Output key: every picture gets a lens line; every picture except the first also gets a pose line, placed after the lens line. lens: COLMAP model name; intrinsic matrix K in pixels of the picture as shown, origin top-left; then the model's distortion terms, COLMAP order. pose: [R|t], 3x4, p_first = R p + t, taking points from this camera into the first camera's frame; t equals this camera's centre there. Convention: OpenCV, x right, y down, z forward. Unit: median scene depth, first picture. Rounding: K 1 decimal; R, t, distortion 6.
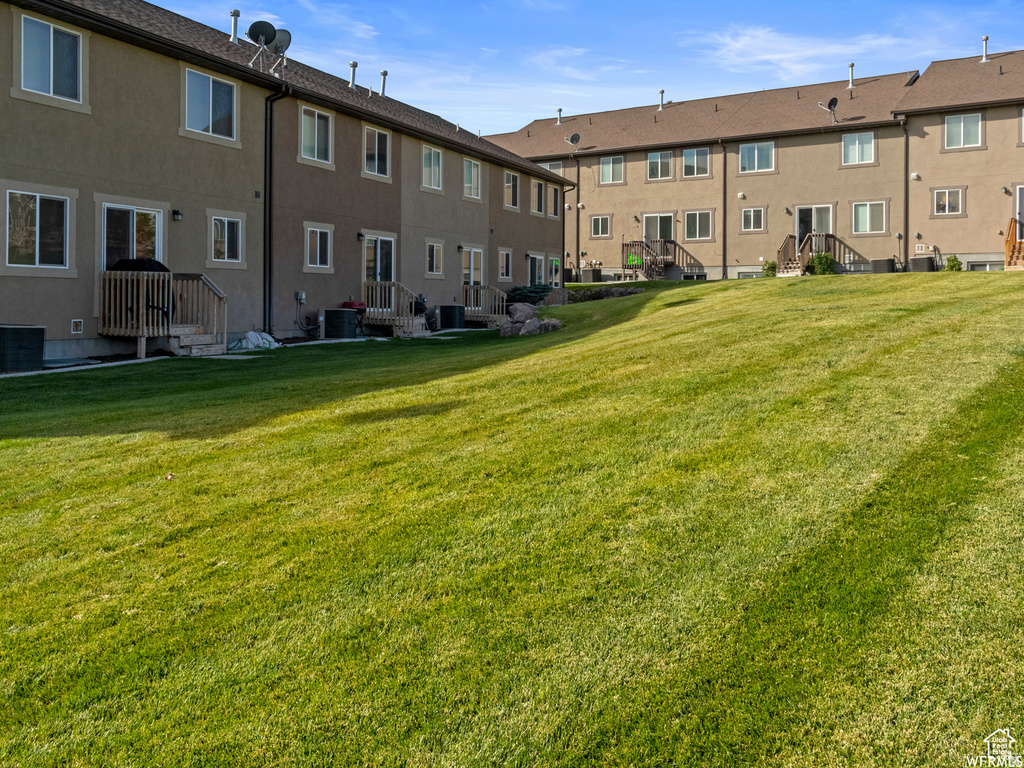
lens RADIAL K [[748.3, 0, 512.9], [0, 748.3, 407.5], [0, 0, 1]] dist [0.008936, 0.003505]
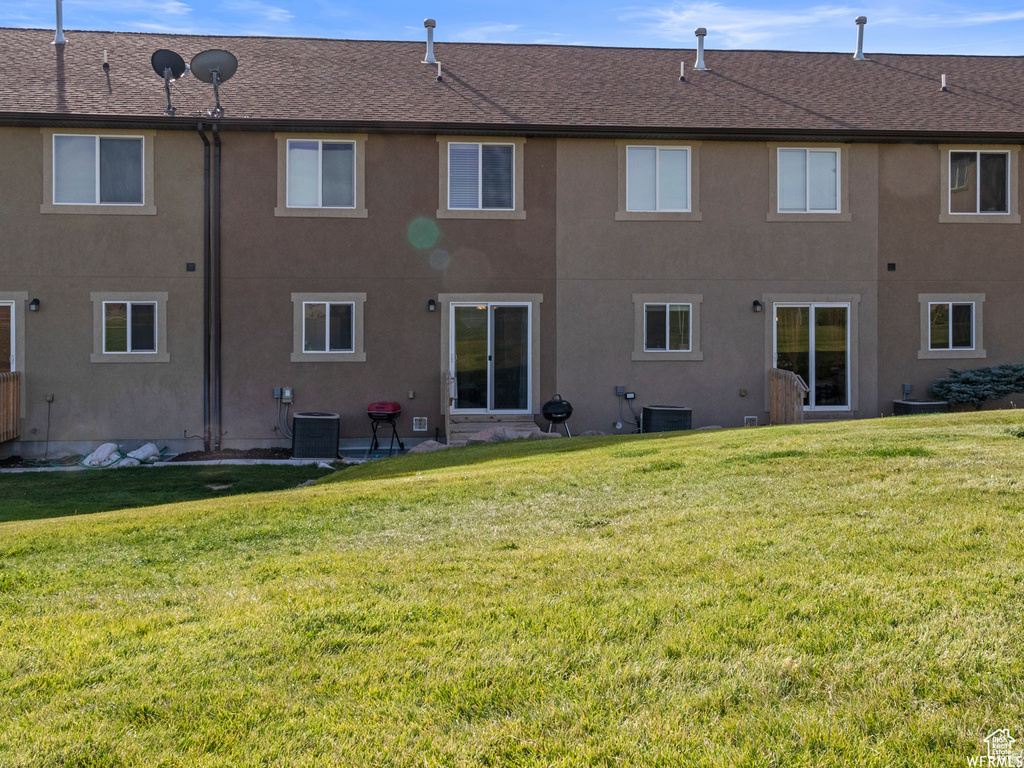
lens RADIAL K [[748.3, 0, 512.9], [0, 748.3, 407.5], [0, 0, 1]] dist [0.008936, 0.003505]
pose [[0.544982, -0.002475, -0.838444, 0.440911], [-0.105924, 0.991780, -0.071777, -0.106397], [0.831730, 0.127928, 0.540240, 0.783344]]
